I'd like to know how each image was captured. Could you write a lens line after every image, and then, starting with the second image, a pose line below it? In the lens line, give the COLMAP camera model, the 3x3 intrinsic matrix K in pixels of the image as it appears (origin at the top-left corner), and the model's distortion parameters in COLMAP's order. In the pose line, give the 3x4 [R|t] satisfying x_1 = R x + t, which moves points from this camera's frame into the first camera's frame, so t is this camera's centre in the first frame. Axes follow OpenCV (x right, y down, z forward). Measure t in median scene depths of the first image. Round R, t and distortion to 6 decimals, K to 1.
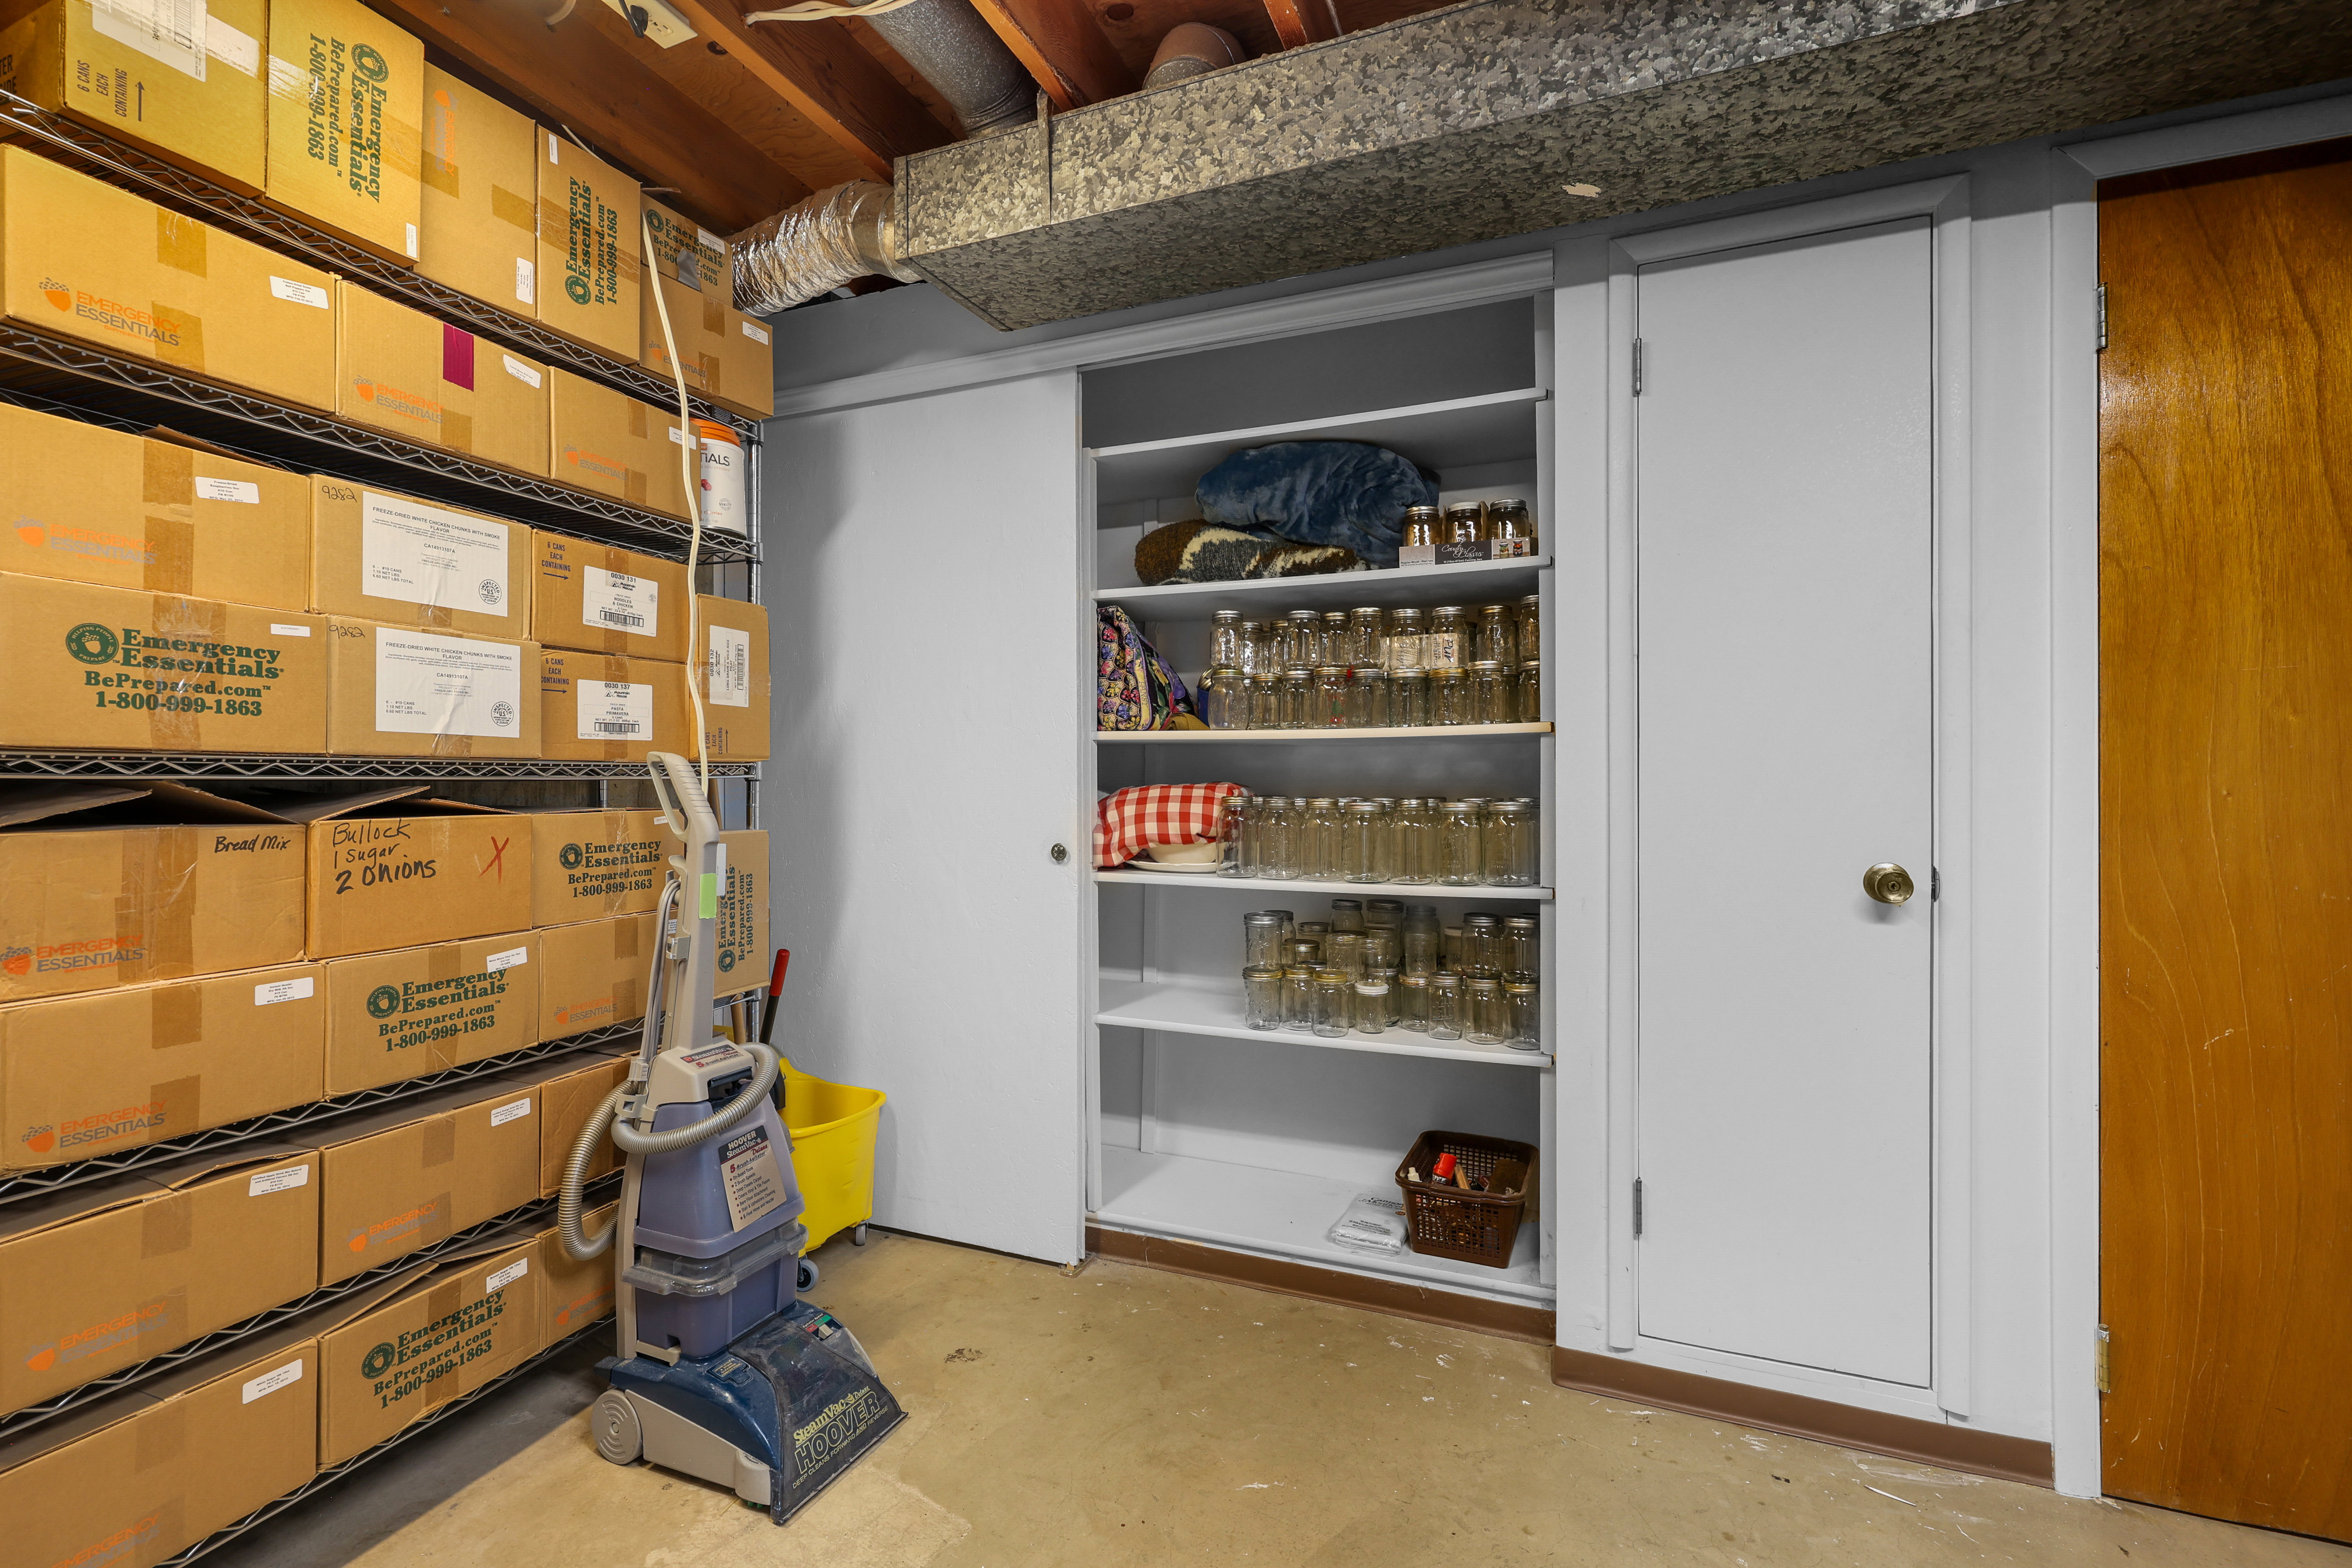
lens RADIAL K [[1055.4, 0, 1169.5], [0, 1055.4, 770.0], [0, 0, 1]] dist [0.004219, 0.000539]
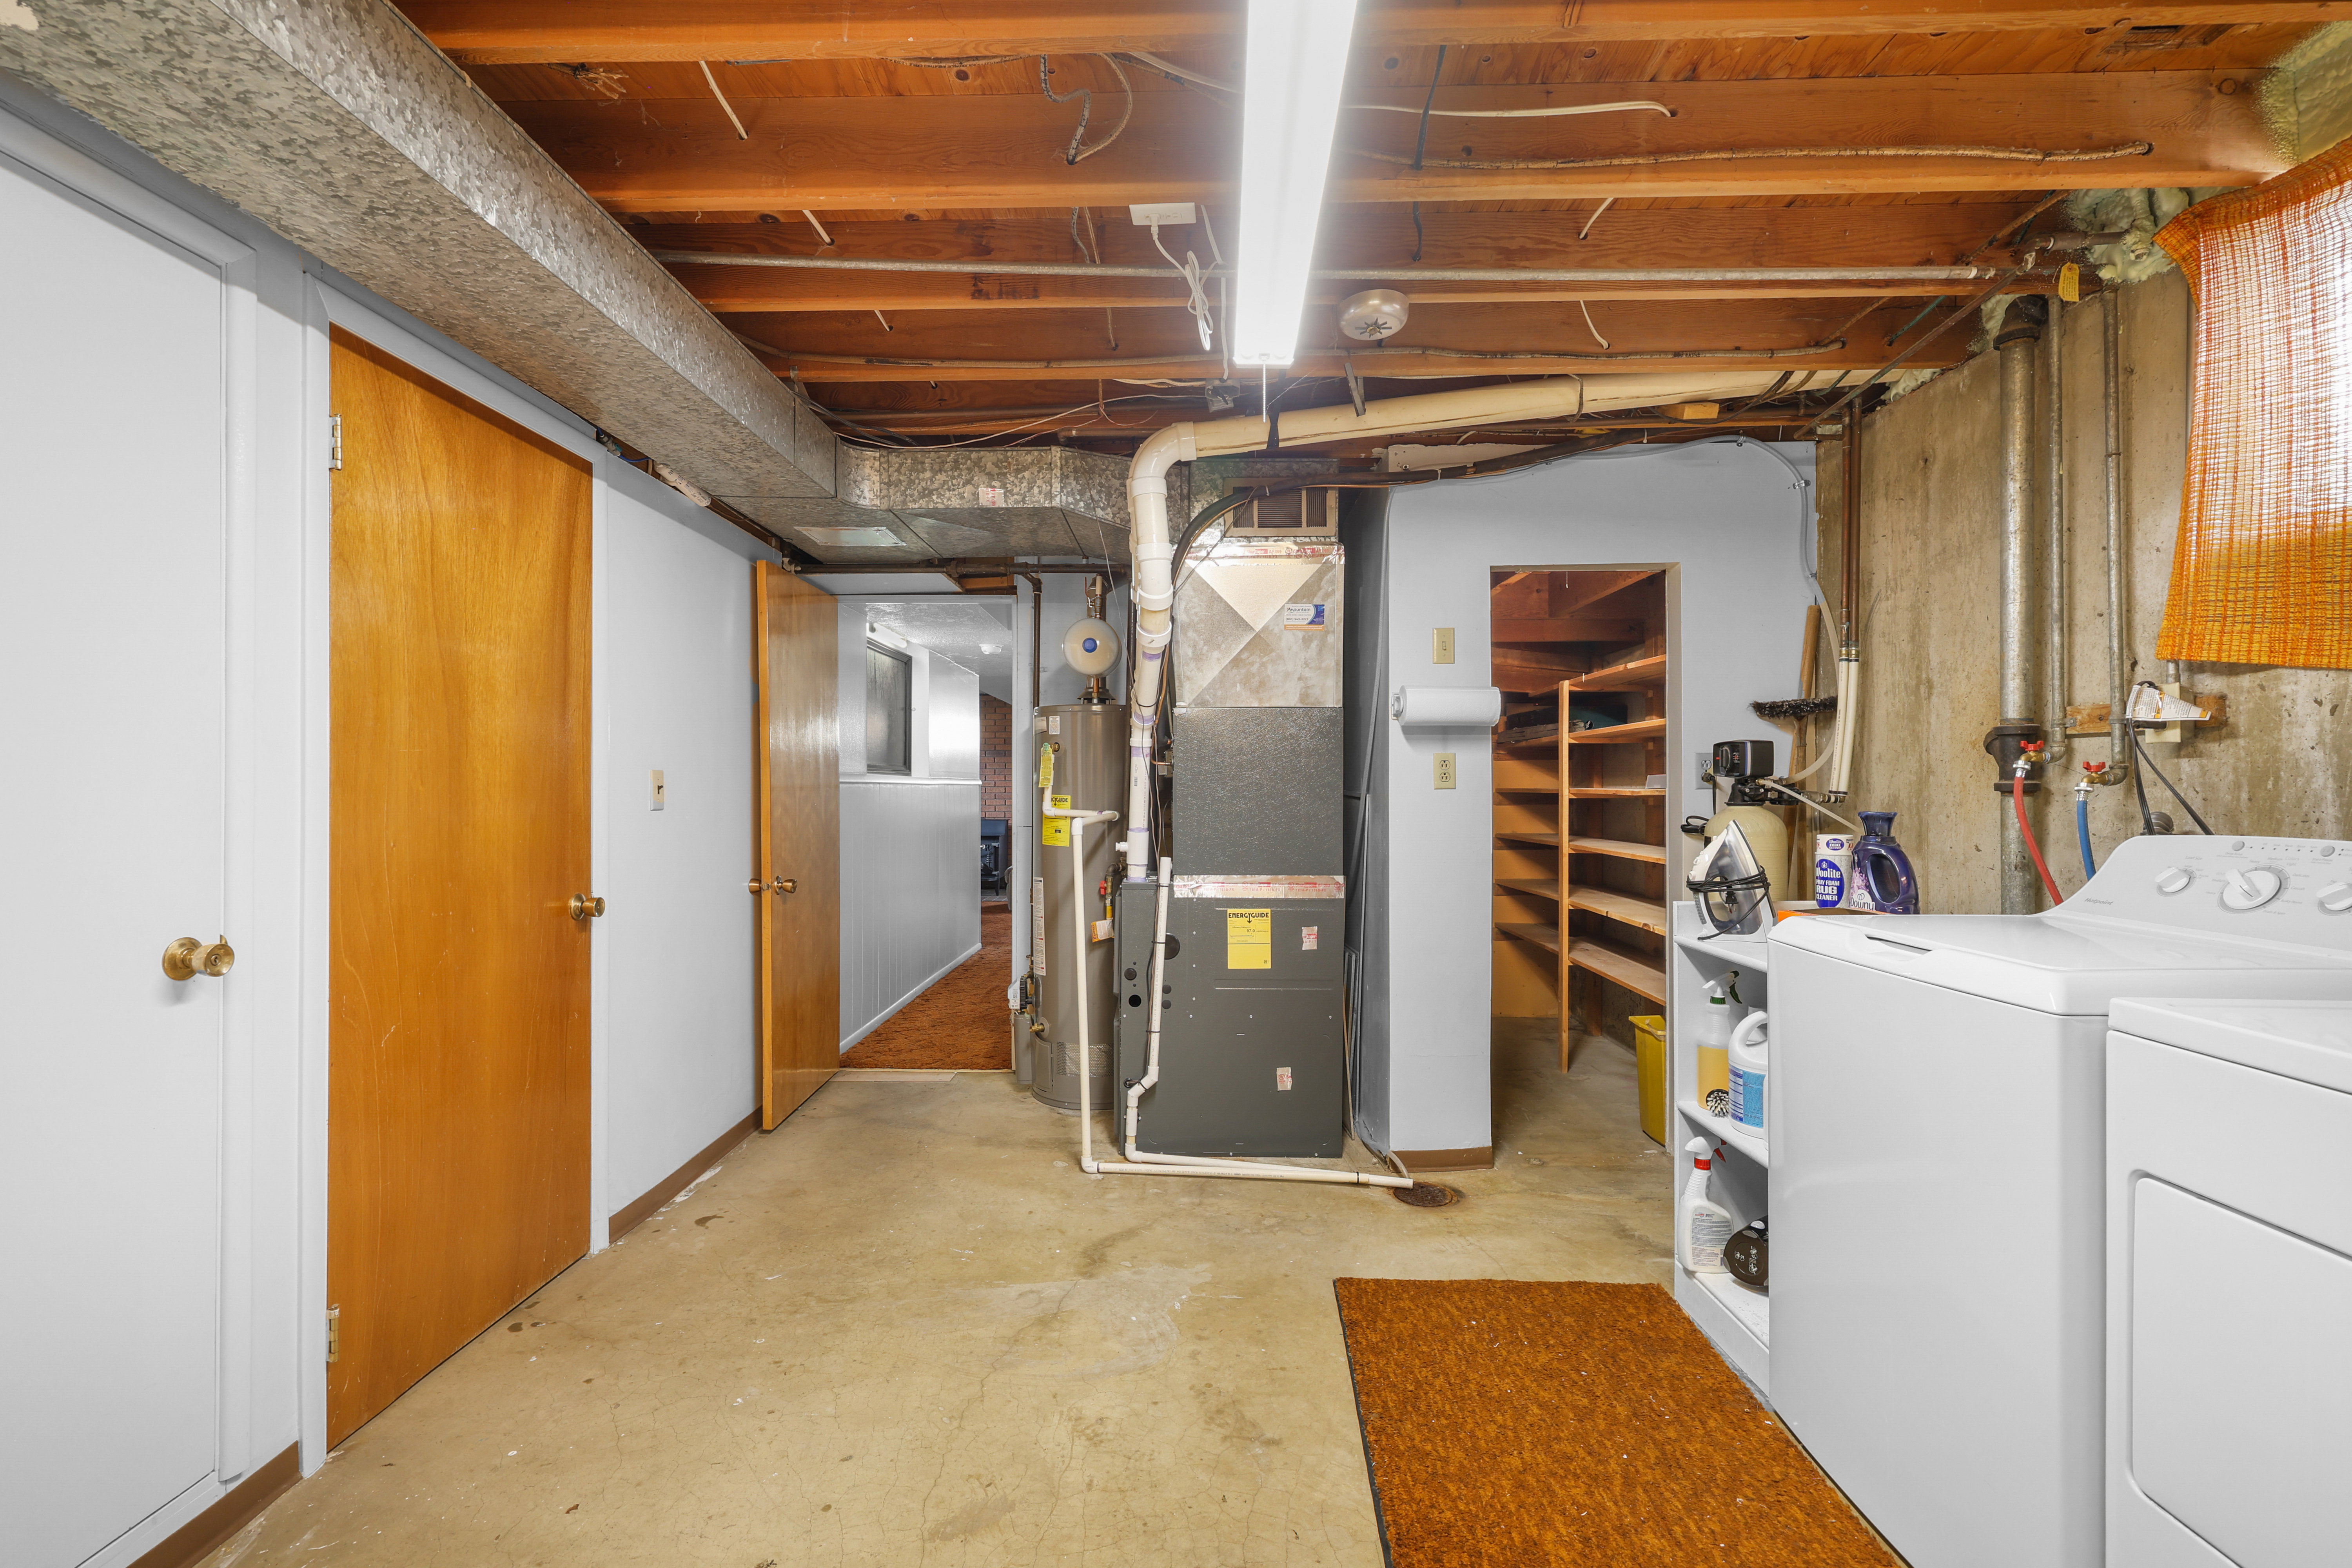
lens RADIAL K [[1055.4, 0, 1165.0], [0, 1055.4, 789.9], [0, 0, 1]] dist [0.004219, 0.000539]
pose [[-0.359154, -0.004716, 0.933266, -0.524065], [-0.002604, 0.999988, 0.004052, -0.050868], [-0.933275, -0.000975, -0.359162, 0.553958]]
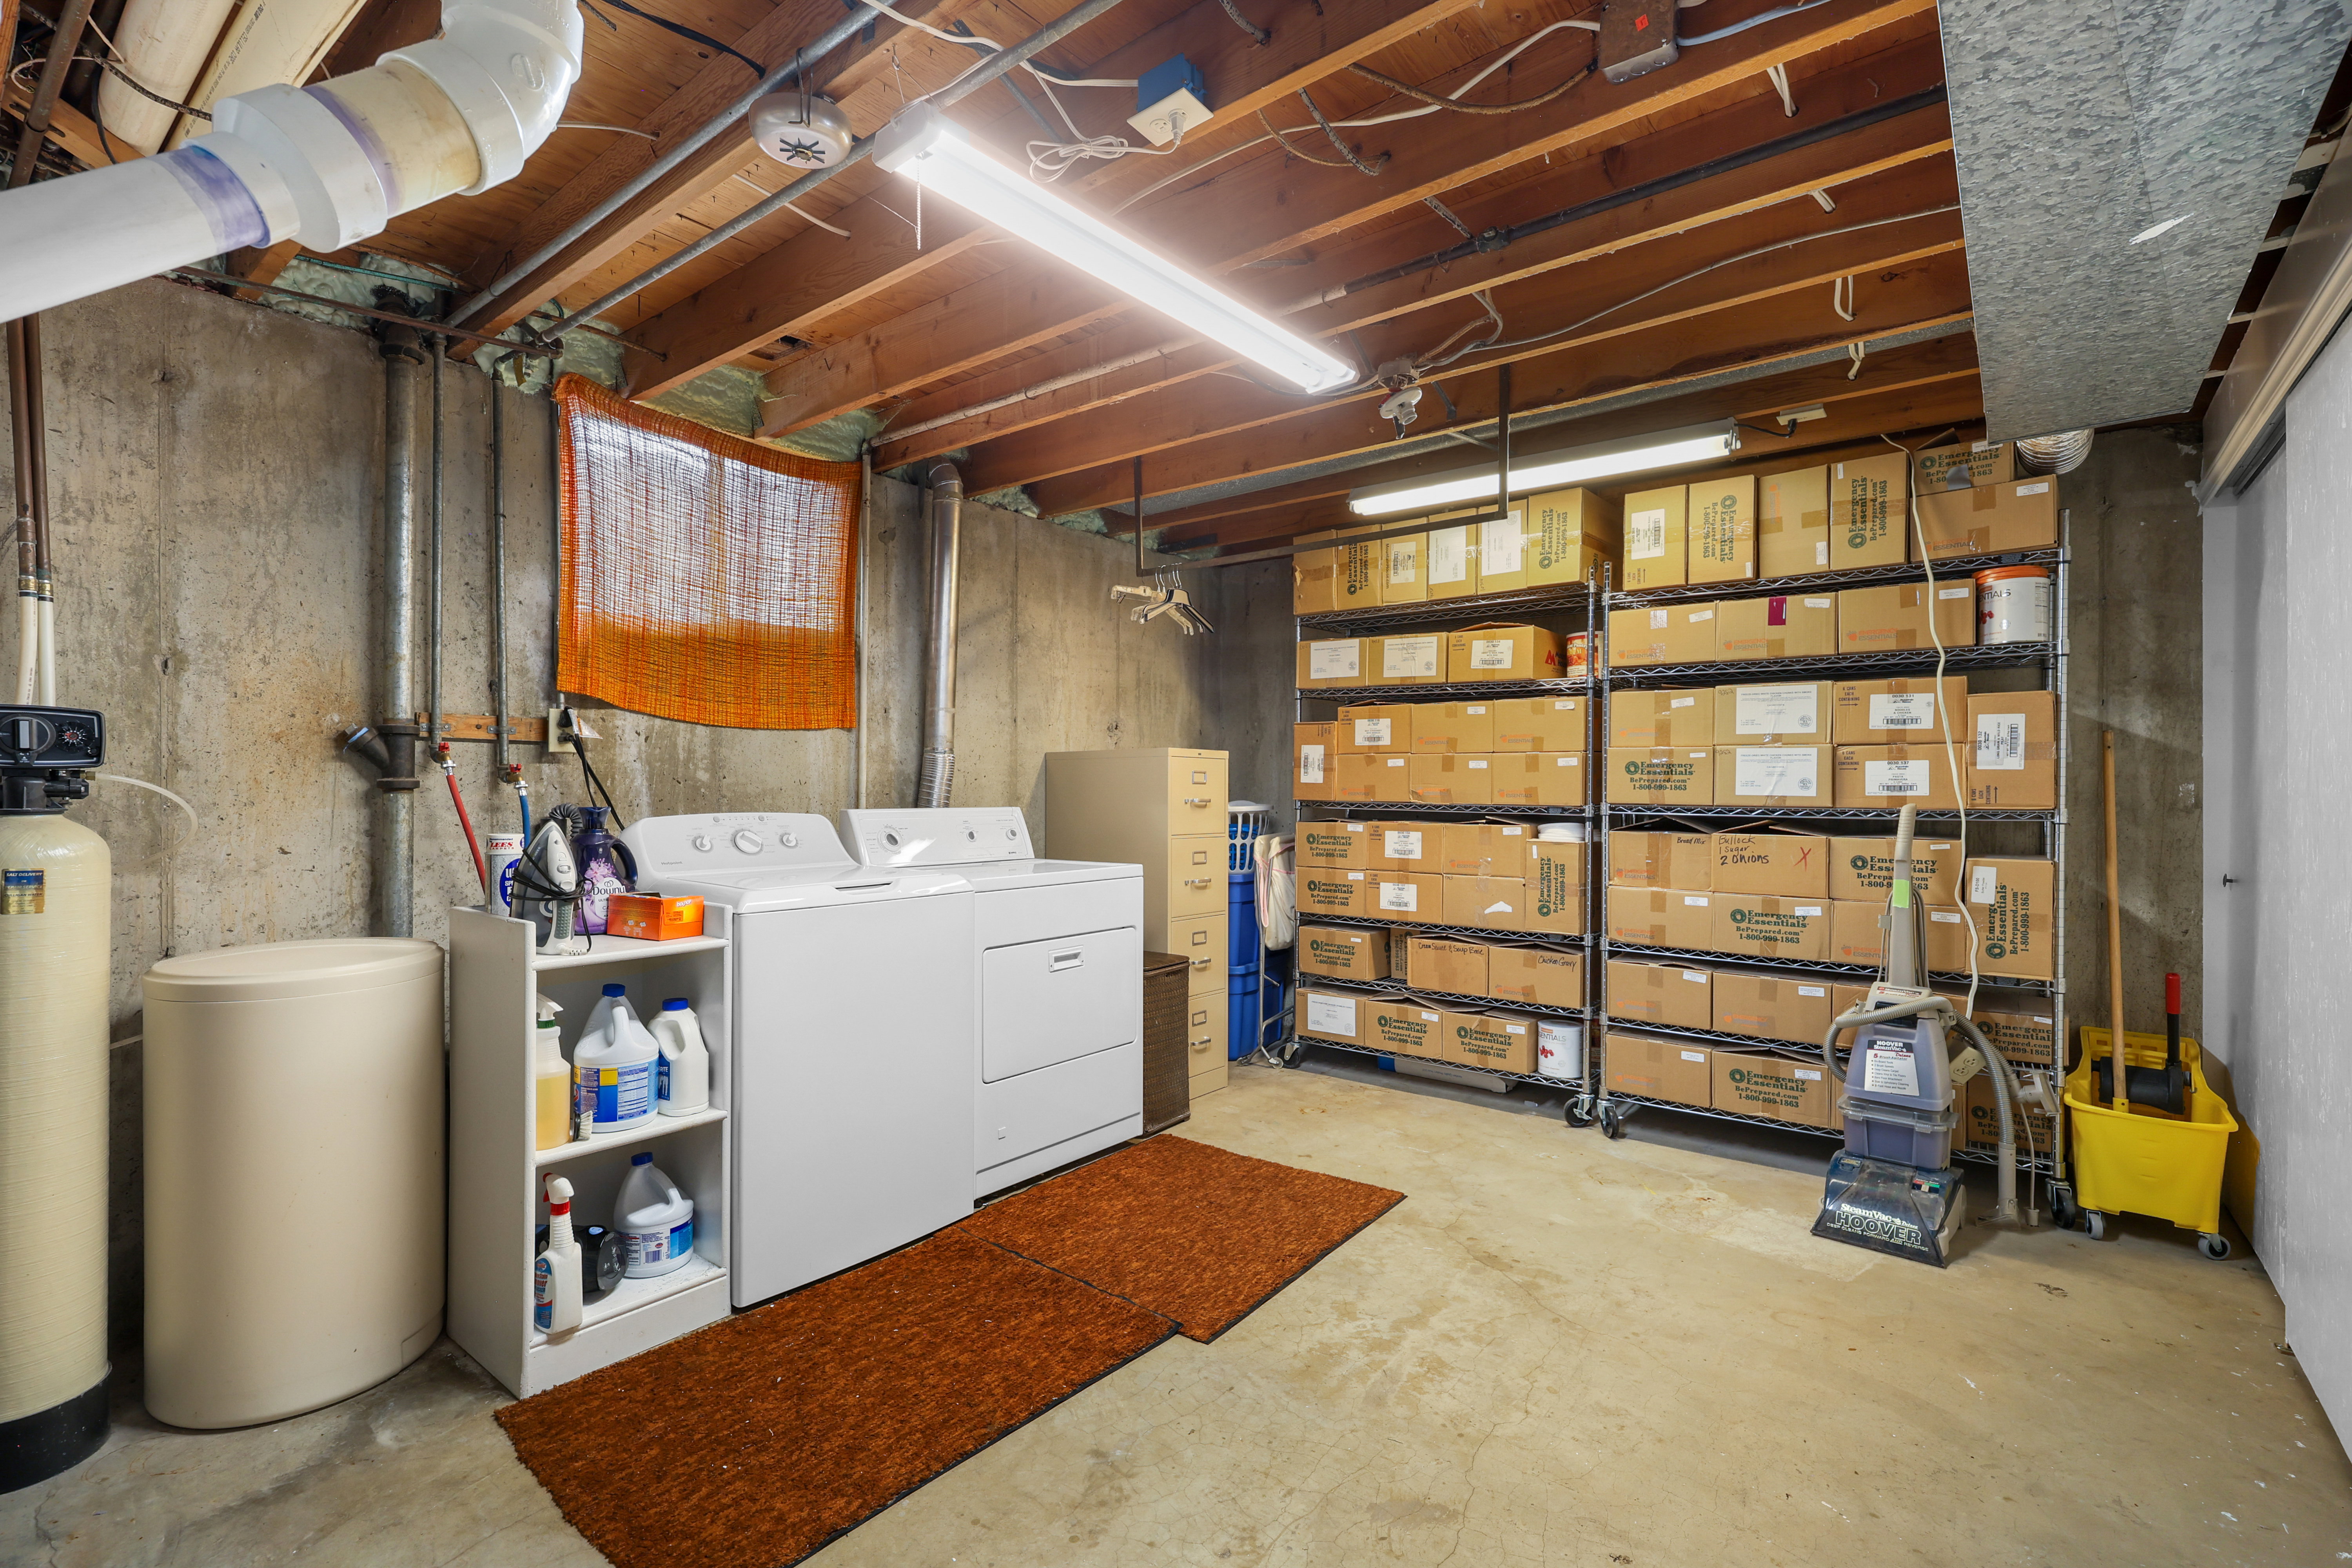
lens RADIAL K [[1055.4, 0, 1168.1], [0, 1055.4, 783.6], [0, 0, 1]] dist [0.004219, 0.000539]
pose [[-0.273676, -0.004412, -0.961812, 1.572231], [0.000277, 0.999989, -0.004665, -0.045705], [0.961822, -0.001543, -0.273672, 0.412386]]
